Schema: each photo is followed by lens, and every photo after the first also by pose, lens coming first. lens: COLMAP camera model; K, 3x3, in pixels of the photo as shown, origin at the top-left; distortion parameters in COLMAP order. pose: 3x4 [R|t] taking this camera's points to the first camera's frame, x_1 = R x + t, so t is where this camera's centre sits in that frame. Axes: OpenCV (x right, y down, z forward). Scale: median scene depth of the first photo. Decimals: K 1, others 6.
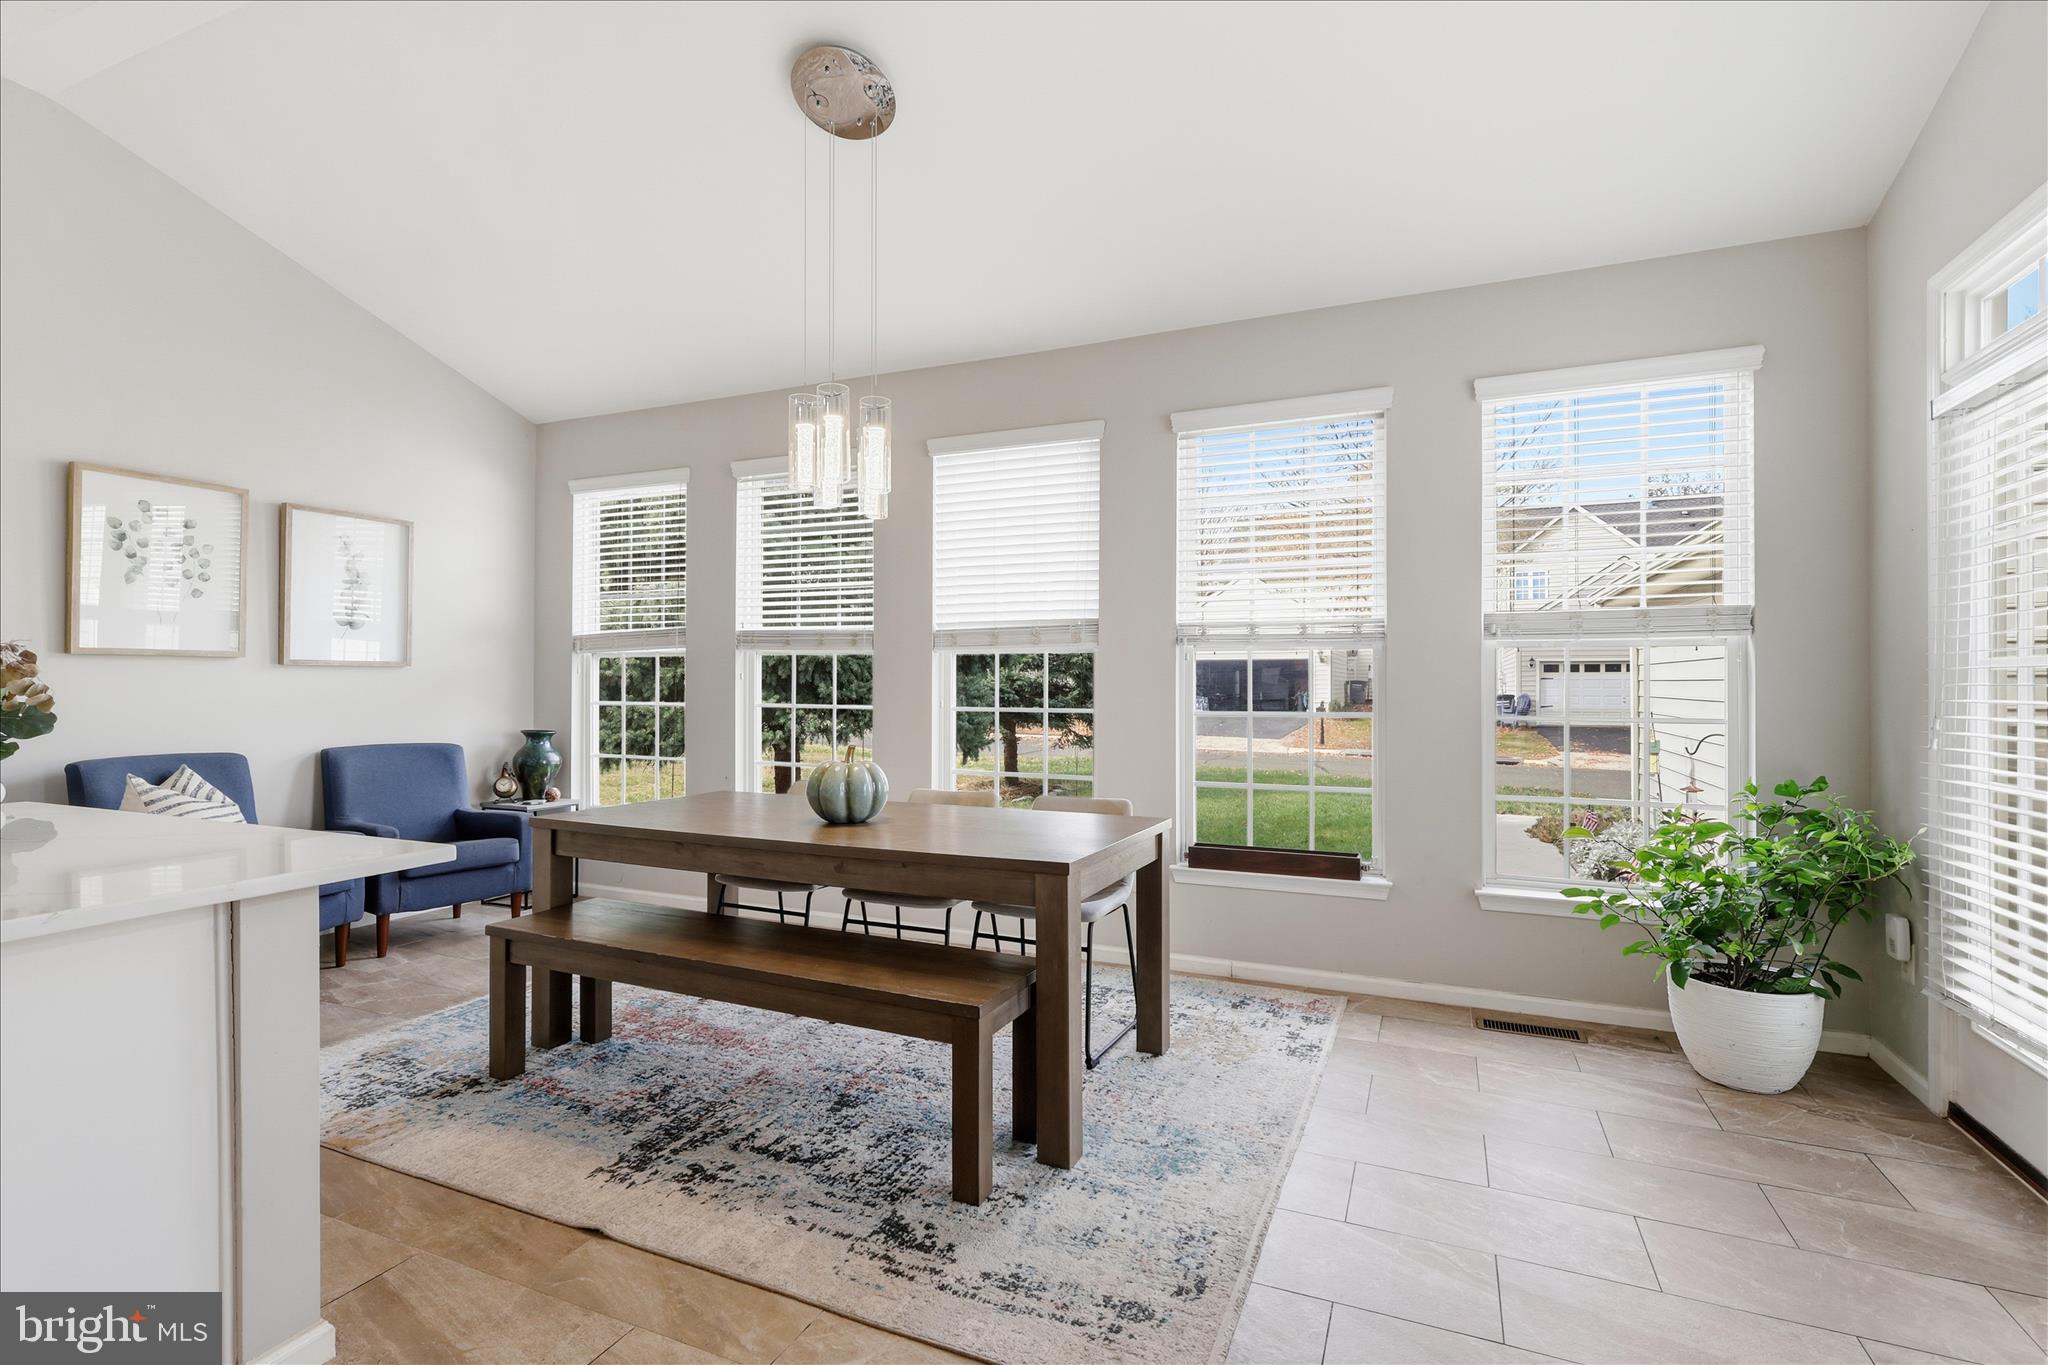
lens RADIAL K [[978.3, 0, 1015.0], [0, 978.3, 683.8], [0, 0, 1]] dist [0.001336, 0.000440]
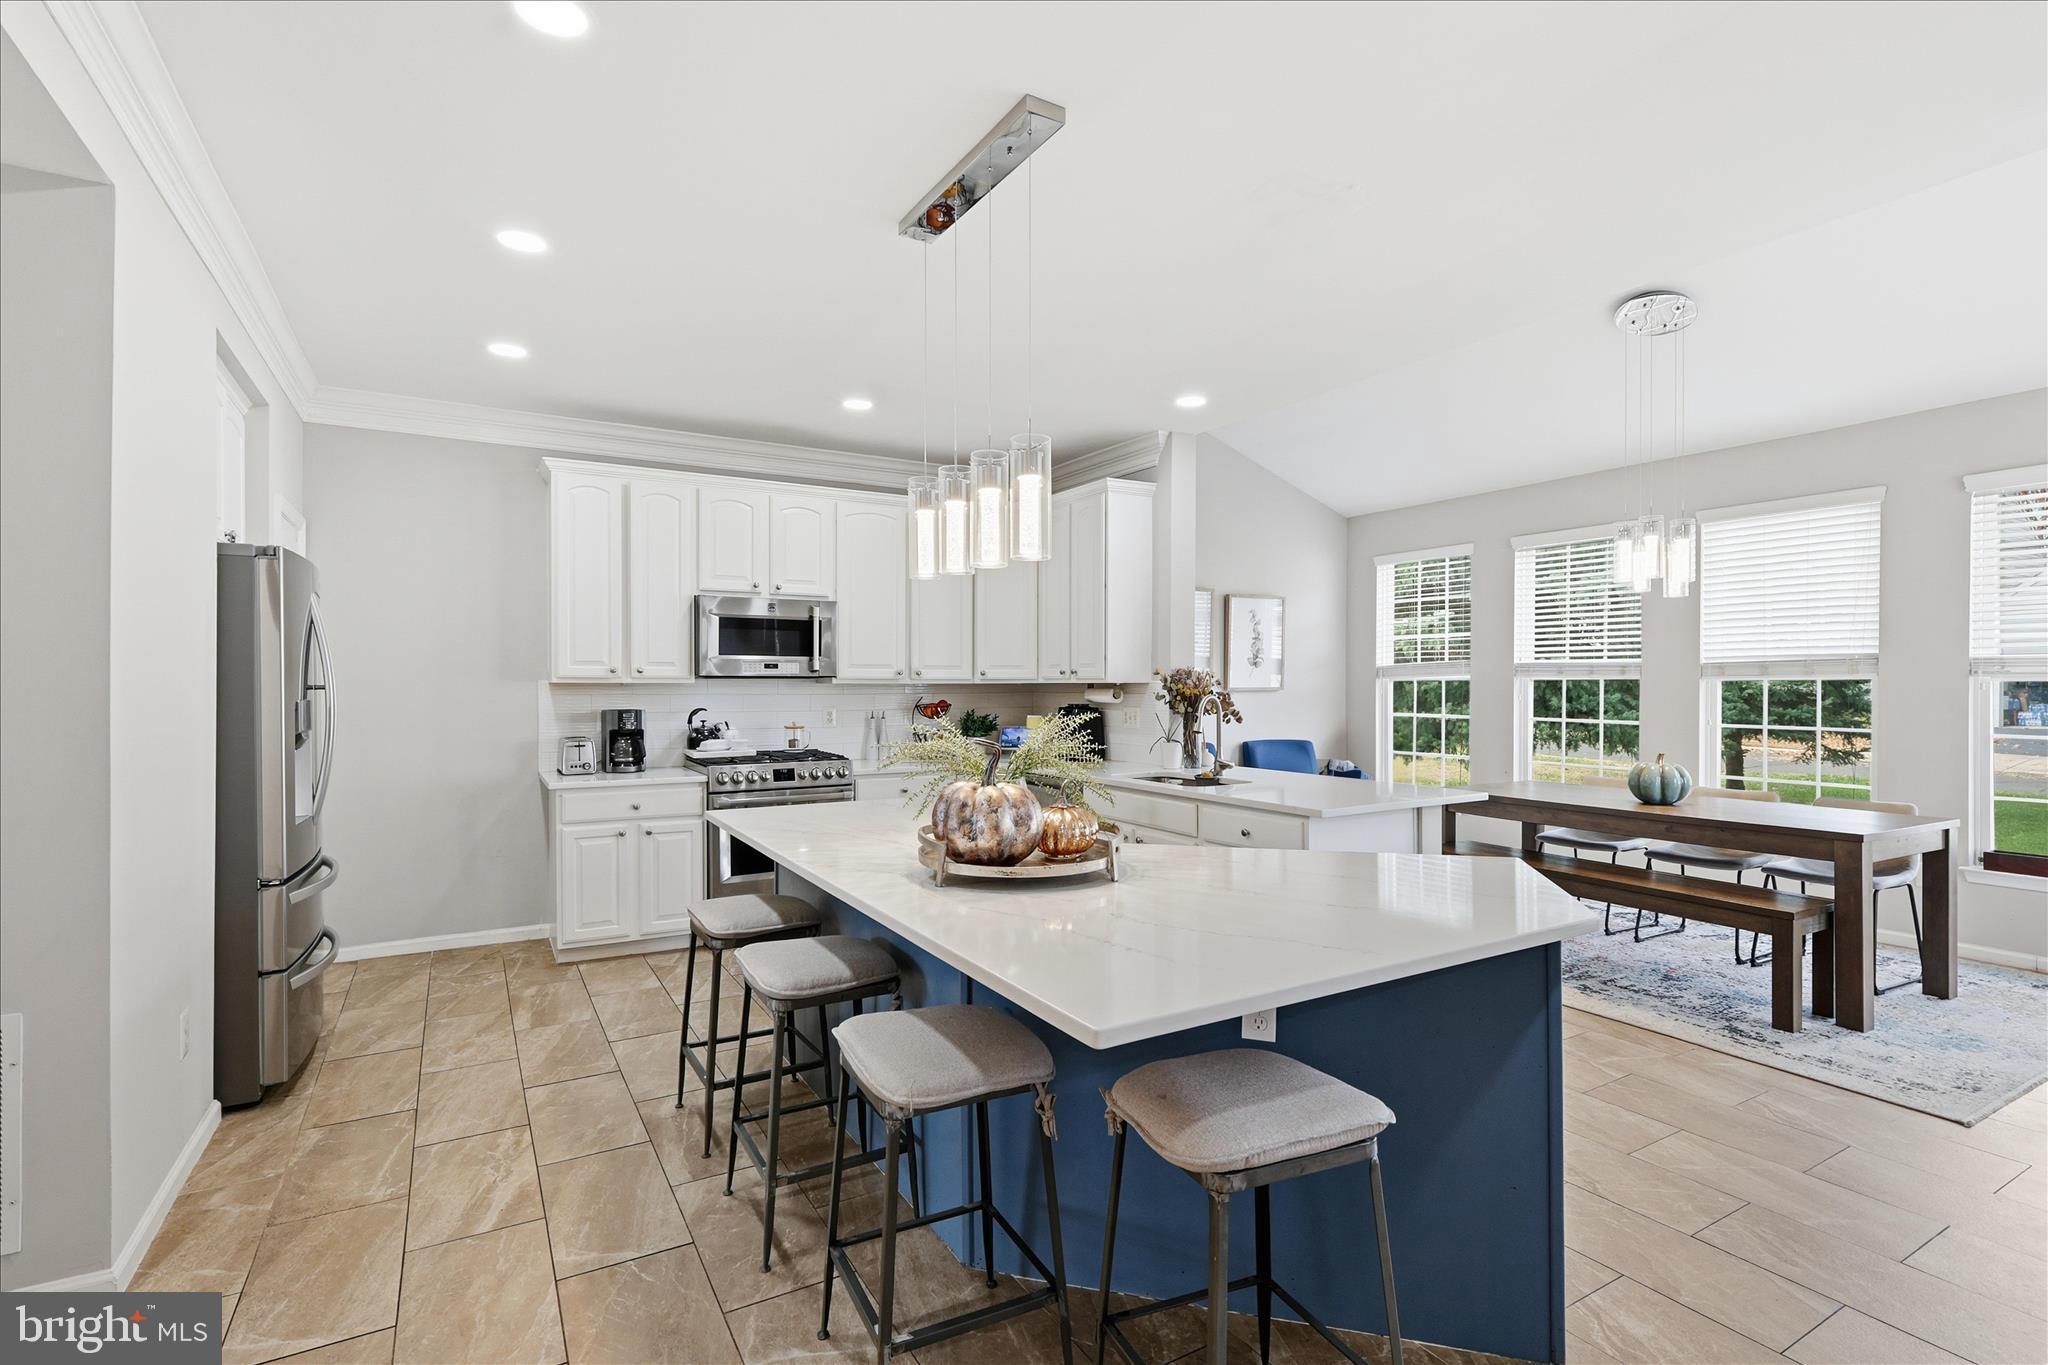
lens RADIAL K [[961.9, 0, 1010.2], [0, 961.9, 688.1], [0, 0, 1]] dist [-0.000415, 0.000308]
pose [[0.806018, 0.001546, -0.591888, -0.074132], [0.001113, 0.999991, 0.004128, -0.031441], [0.591889, -0.003986, 0.806009, -0.570831]]
